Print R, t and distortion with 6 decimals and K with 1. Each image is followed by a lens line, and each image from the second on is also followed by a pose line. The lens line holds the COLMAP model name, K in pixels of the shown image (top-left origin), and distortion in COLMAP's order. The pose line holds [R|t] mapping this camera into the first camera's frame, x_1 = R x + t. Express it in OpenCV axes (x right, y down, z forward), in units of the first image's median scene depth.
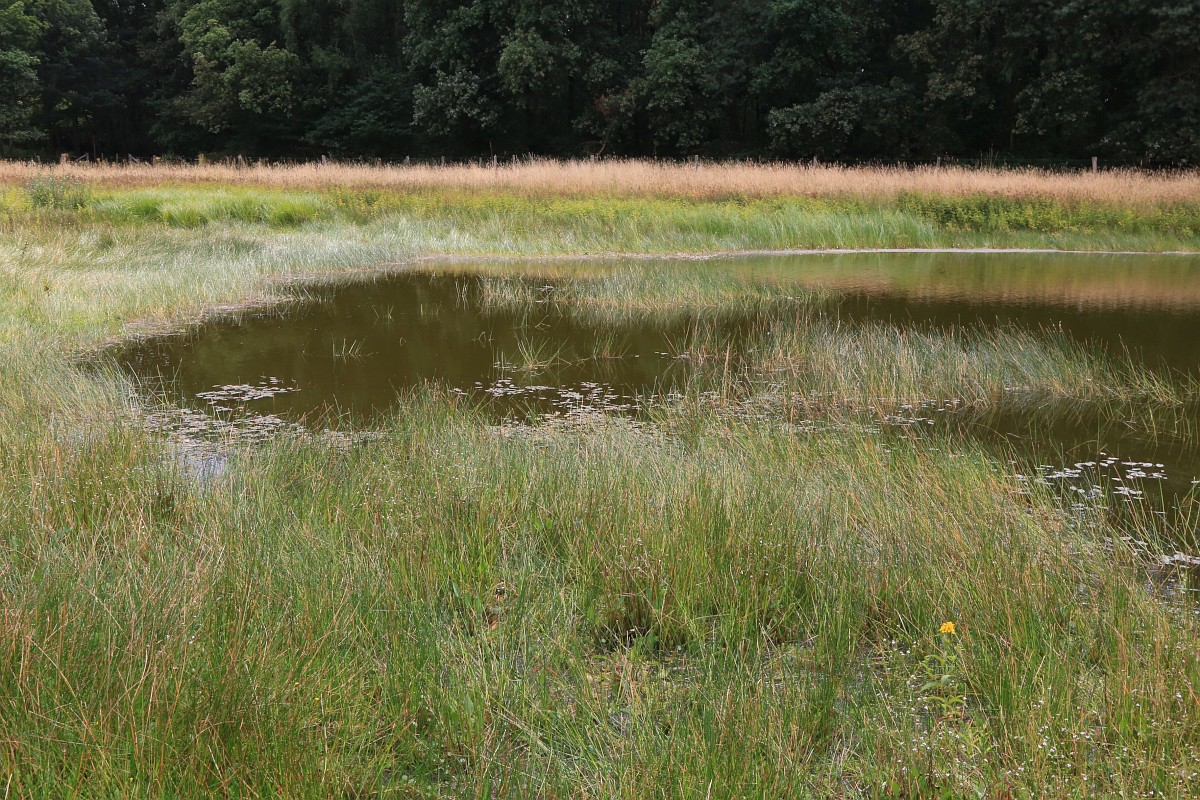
lens RADIAL K [[1246.4, 0, 600.0], [0, 1246.4, 400.0], [0, 0, 1]] dist [0.003557, 0.146345]
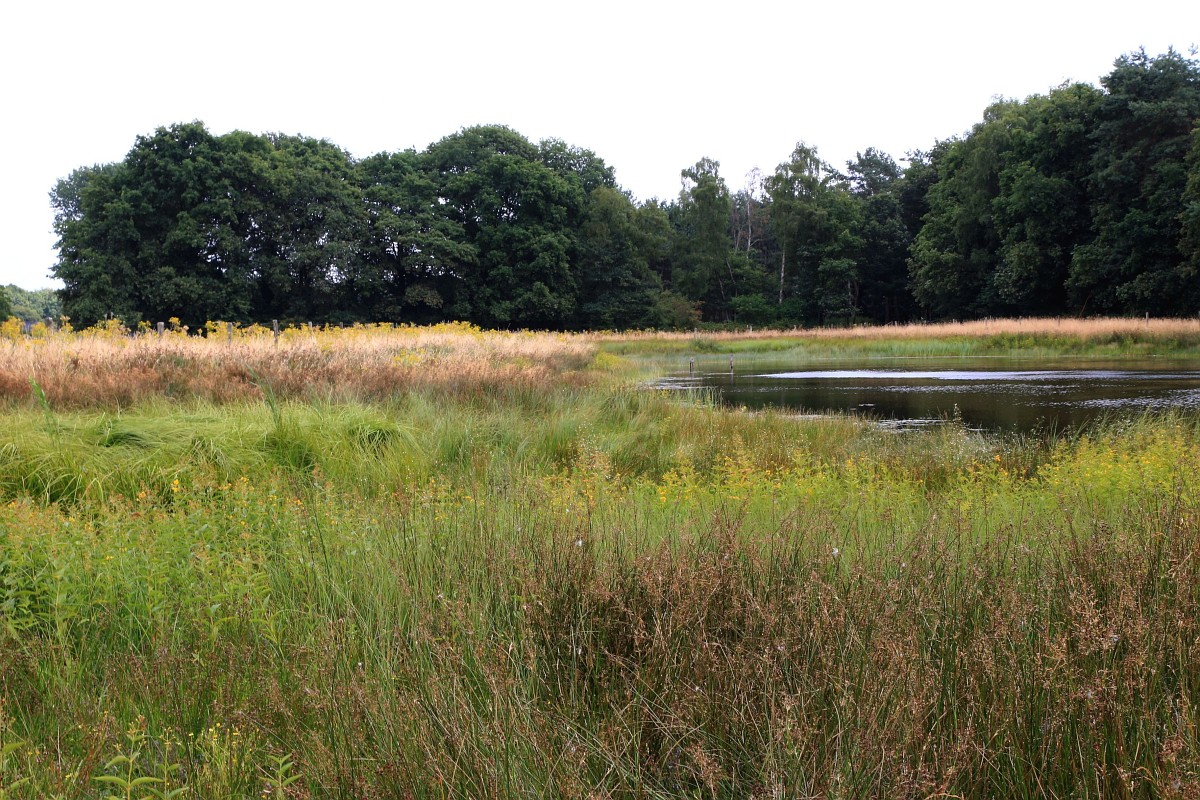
lens RADIAL K [[1975.4, 0, 600.0], [0, 1975.4, 400.0], [0, 0, 1]] dist [0.241456, 0.219342]
pose [[0.711029, 0.003352, -0.703154, 1.459880], [-0.106780, 0.988906, -0.103261, 0.252703], [0.695008, 0.148504, 0.703499, -1.268417]]
